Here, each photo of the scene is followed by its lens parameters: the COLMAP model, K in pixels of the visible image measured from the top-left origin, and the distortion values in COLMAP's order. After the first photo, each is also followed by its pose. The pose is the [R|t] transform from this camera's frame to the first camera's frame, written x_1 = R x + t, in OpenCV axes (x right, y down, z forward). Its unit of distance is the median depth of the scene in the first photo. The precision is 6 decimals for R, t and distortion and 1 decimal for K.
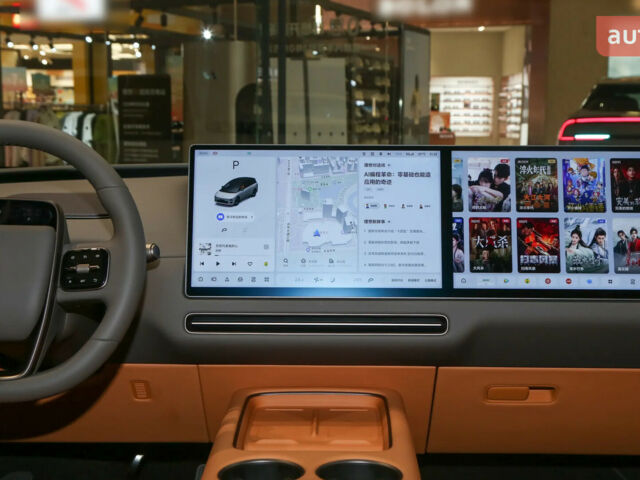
lens RADIAL K [[943.5, 0, 320.0], [0, 943.5, 243.5], [0, 0, 1]] dist [0.042444, 0.000000]
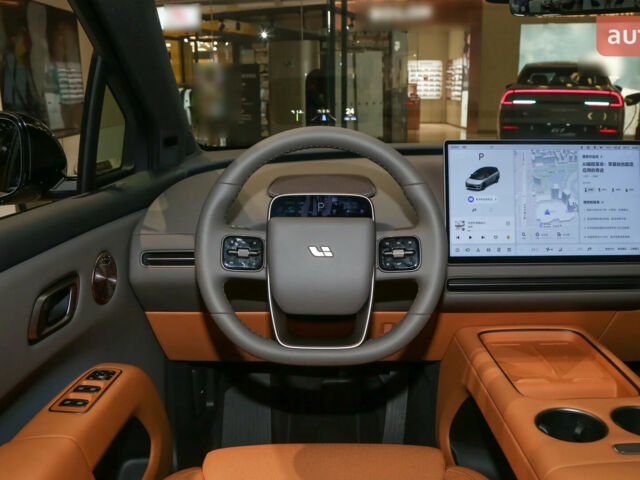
lens RADIAL K [[594.3, 0, 316.6], [0, 594.3, 239.3], [0, 0, 1]] dist [-0.091117, 0.000000]
pose [[0.999913, -0.012329, -0.004780, -0.302887], [0.012818, 0.992513, 0.121466, -0.072386], [0.003246, -0.121517, 0.992584, 0.220885]]
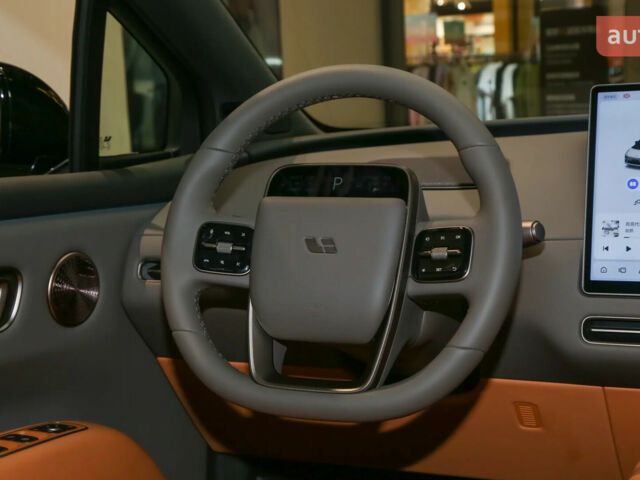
lens RADIAL K [[1156.4, 0, 328.6], [0, 1156.4, 229.8], [0, 0, 1]] dist [0.141051, 0.000000]
pose [[0.921472, 0.002778, -0.388435, 0.026721], [-0.000520, 0.999982, 0.005919, 0.001660], [0.388445, -0.005253, 0.921457, 0.087387]]
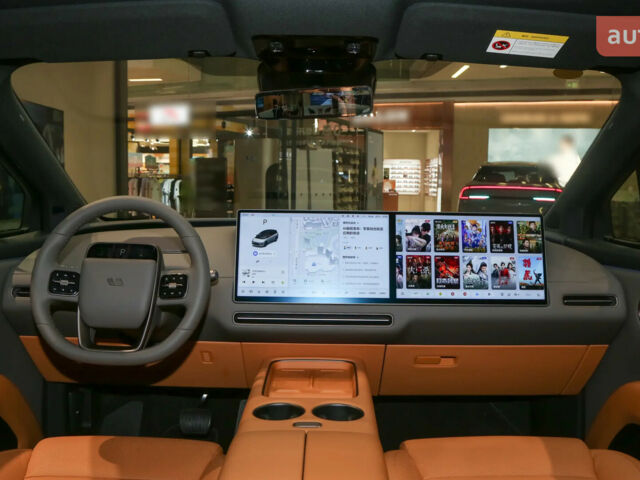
lens RADIAL K [[574.8, 0, 321.1], [0, 574.8, 242.7], [0, 0, 1]] dist [-0.133360, 0.072017]
pose [[0.999924, 0.008890, 0.008592, 0.000462], [-0.008664, 0.999625, -0.025976, -0.021789], [-0.008819, 0.025899, 0.999626, -0.001712]]
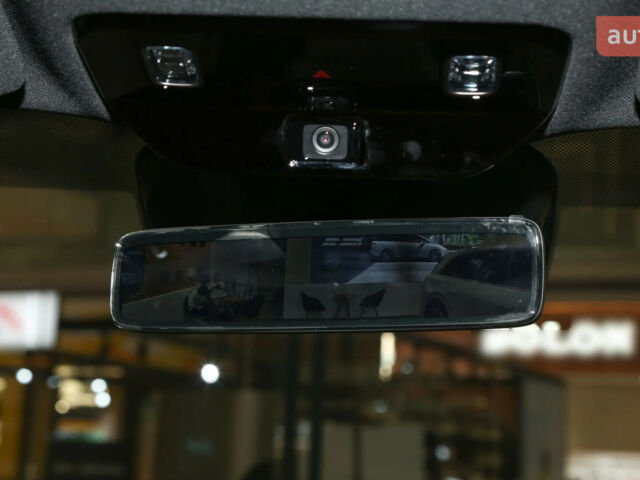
lens RADIAL K [[1493.7, 0, 321.6], [0, 1493.7, 238.3], [0, 0, 1]] dist [-0.007400, 0.000000]
pose [[0.998232, 0.030333, -0.051112, 0.027757], [-0.044410, 0.952192, -0.302256, -0.075217], [0.039500, 0.303991, 0.951856, 0.234297]]
